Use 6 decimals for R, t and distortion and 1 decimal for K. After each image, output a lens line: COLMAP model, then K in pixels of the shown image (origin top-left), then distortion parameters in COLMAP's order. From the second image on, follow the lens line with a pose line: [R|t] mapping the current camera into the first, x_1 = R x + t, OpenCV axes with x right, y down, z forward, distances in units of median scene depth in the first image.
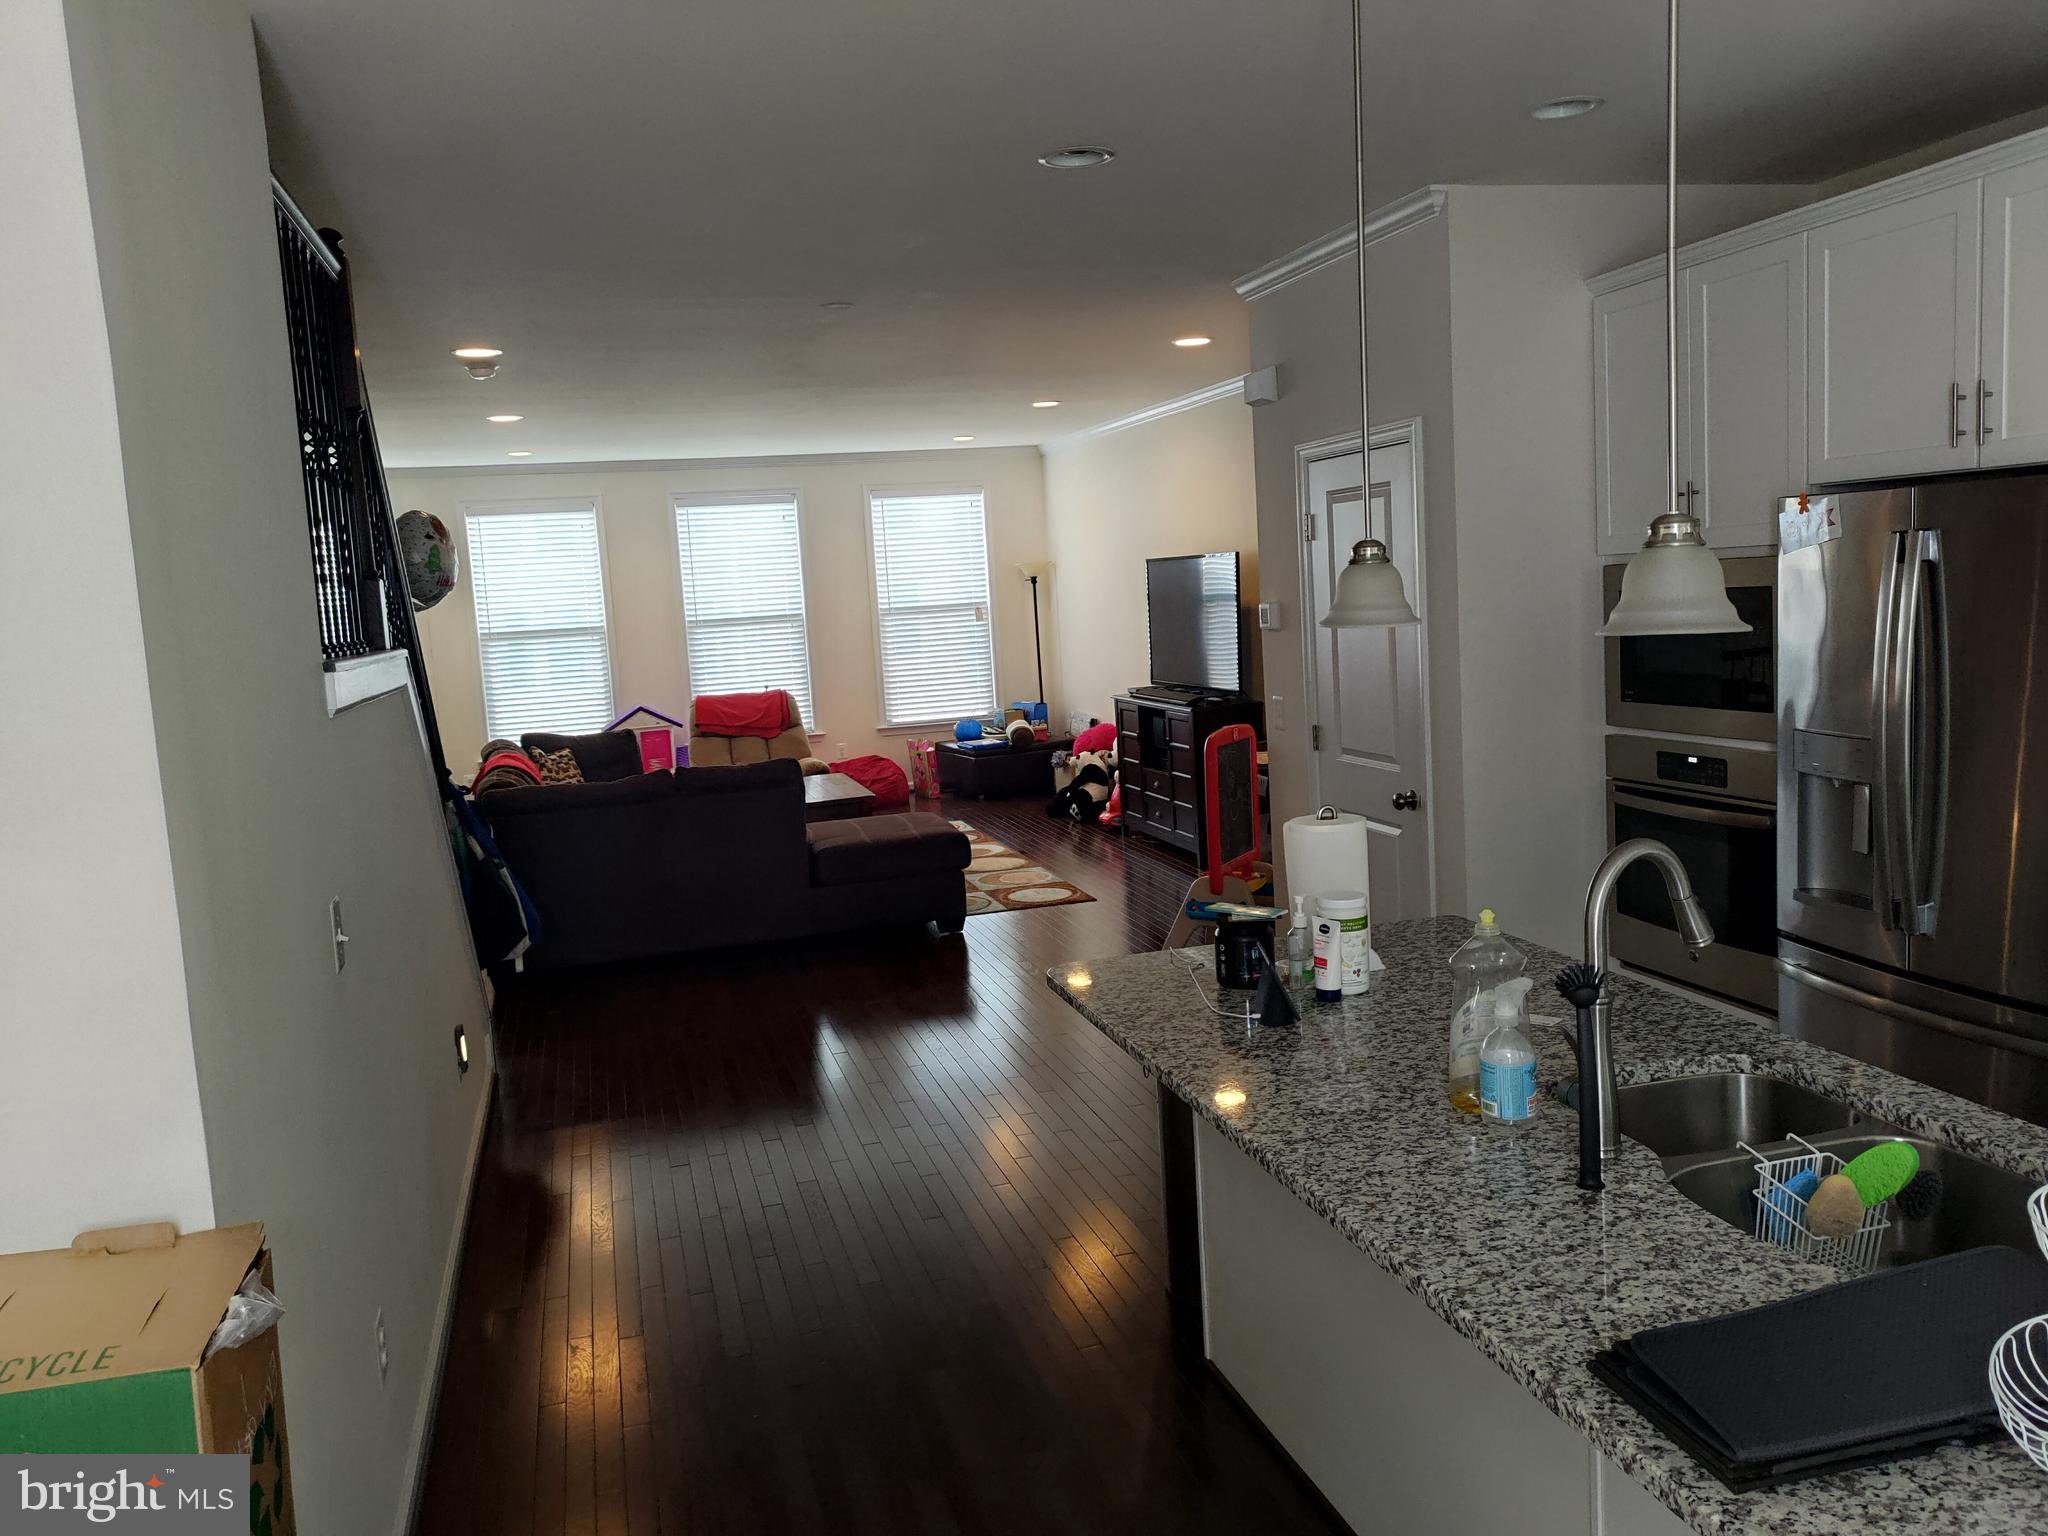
lens RADIAL K [[1570.2, 0, 1024.0], [0, 1570.2, 768.0], [0, 0, 1]] dist [0.059040, -0.067451]
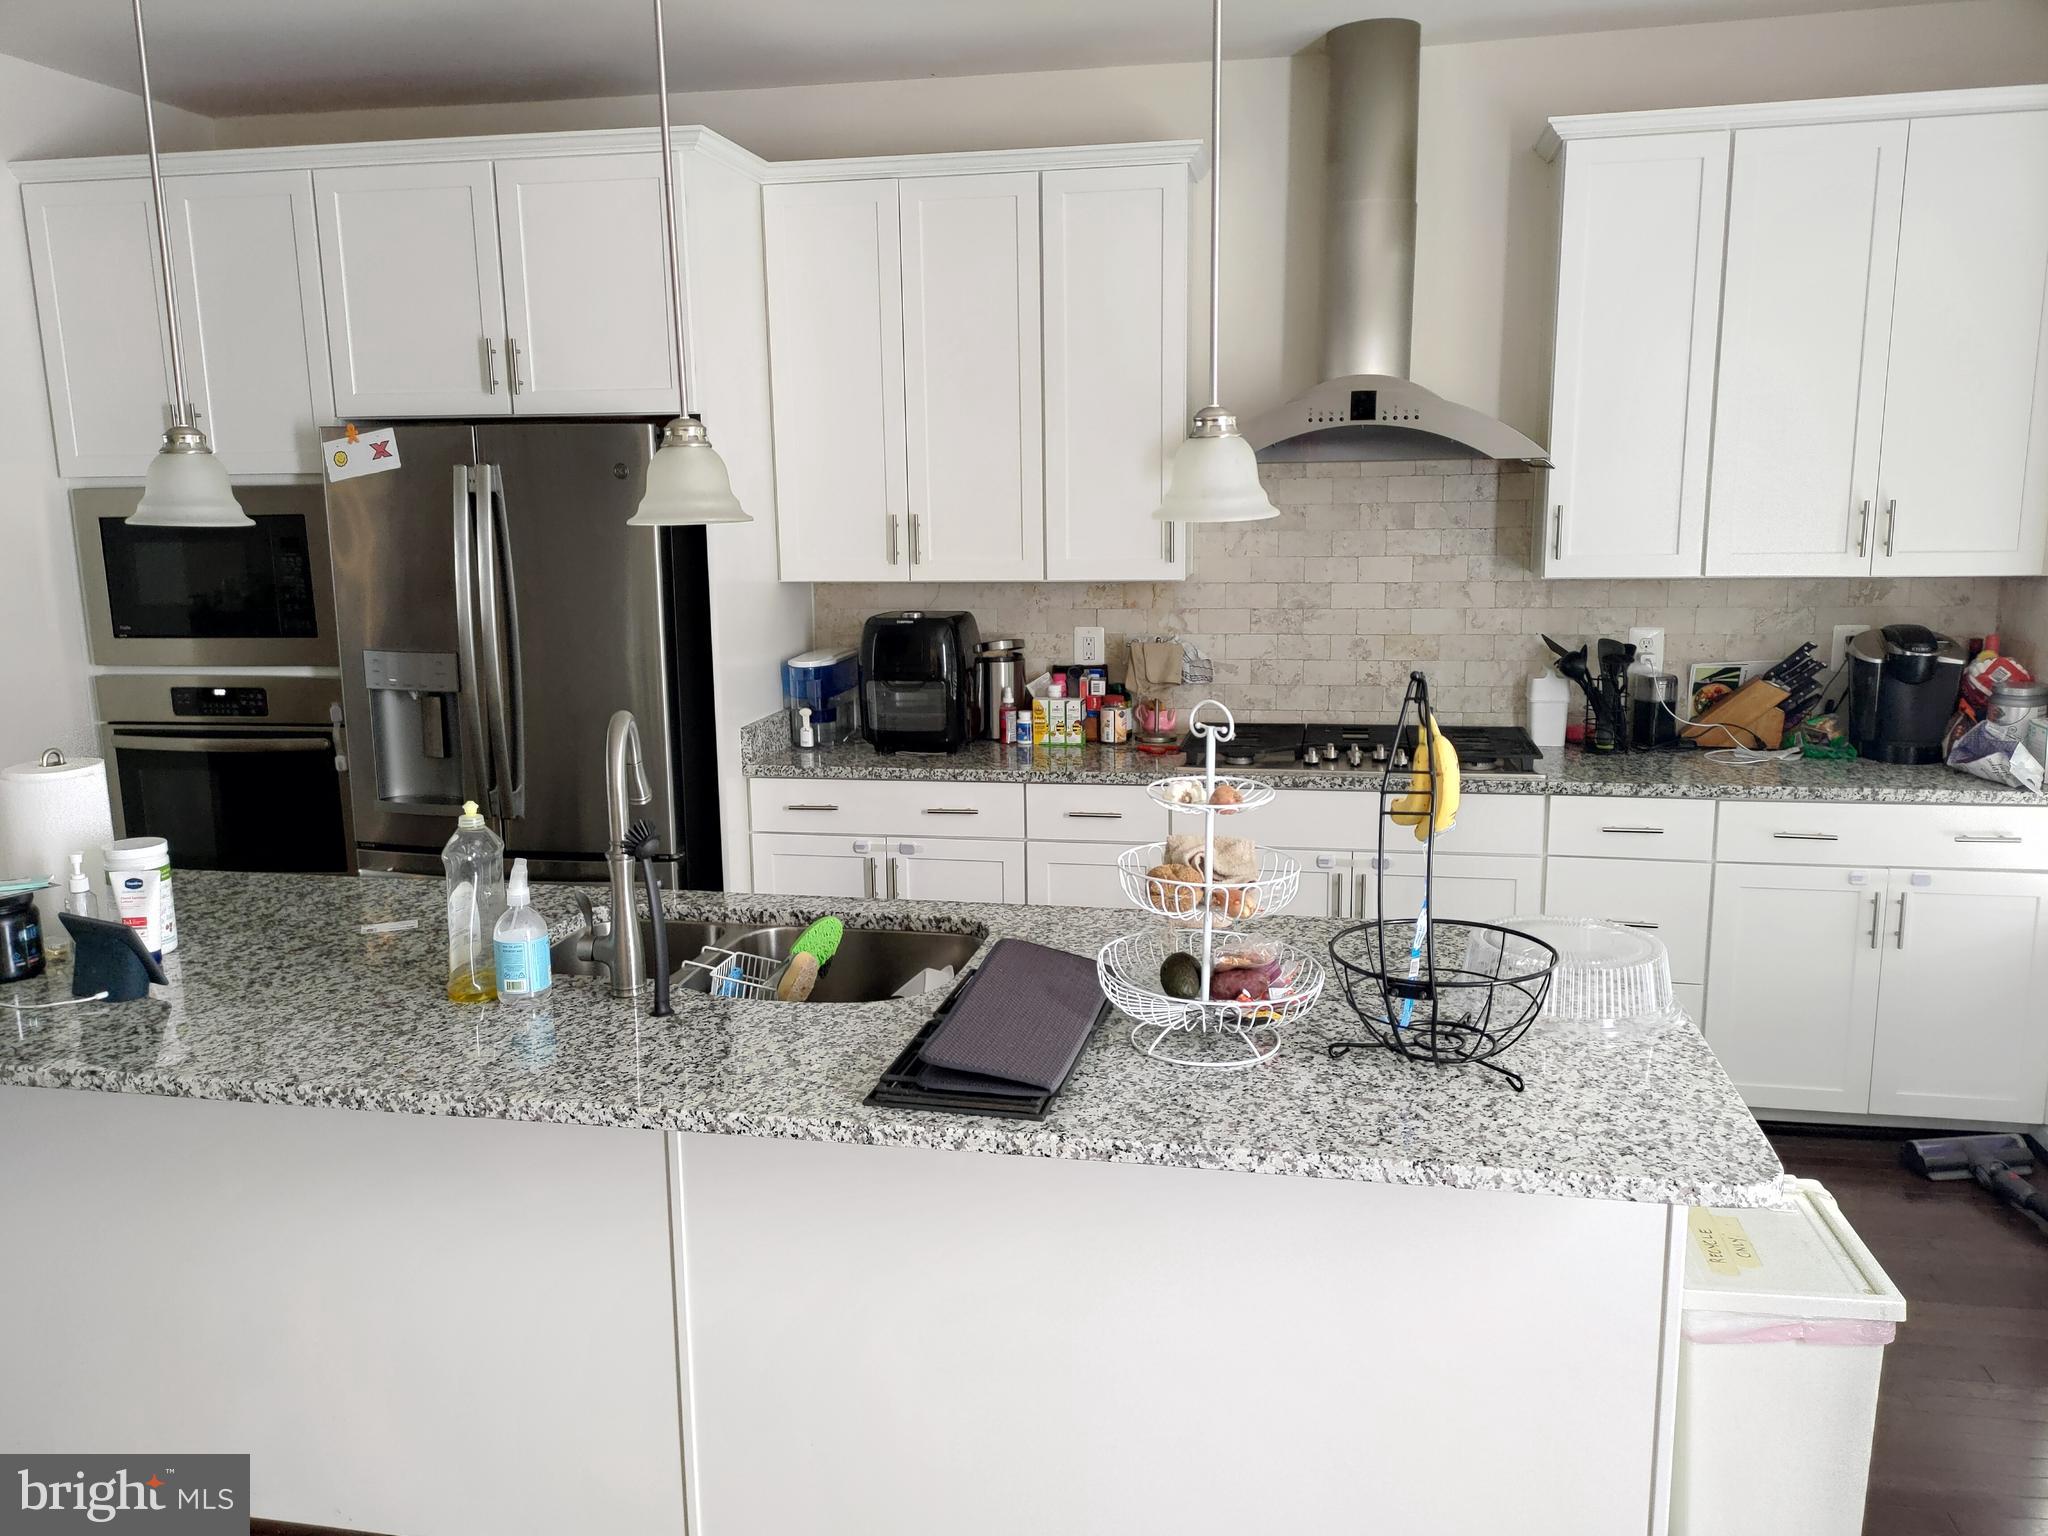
lens RADIAL K [[1570.2, 0, 1024.0], [0, 1570.2, 768.0], [0, 0, 1]] dist [0.059040, -0.067451]
pose [[0.448522, -0.111092, 0.886841, -0.352320], [0.093635, 0.992626, 0.076987, 0.018826], [-0.888853, 0.048509, 0.455617, 0.173087]]
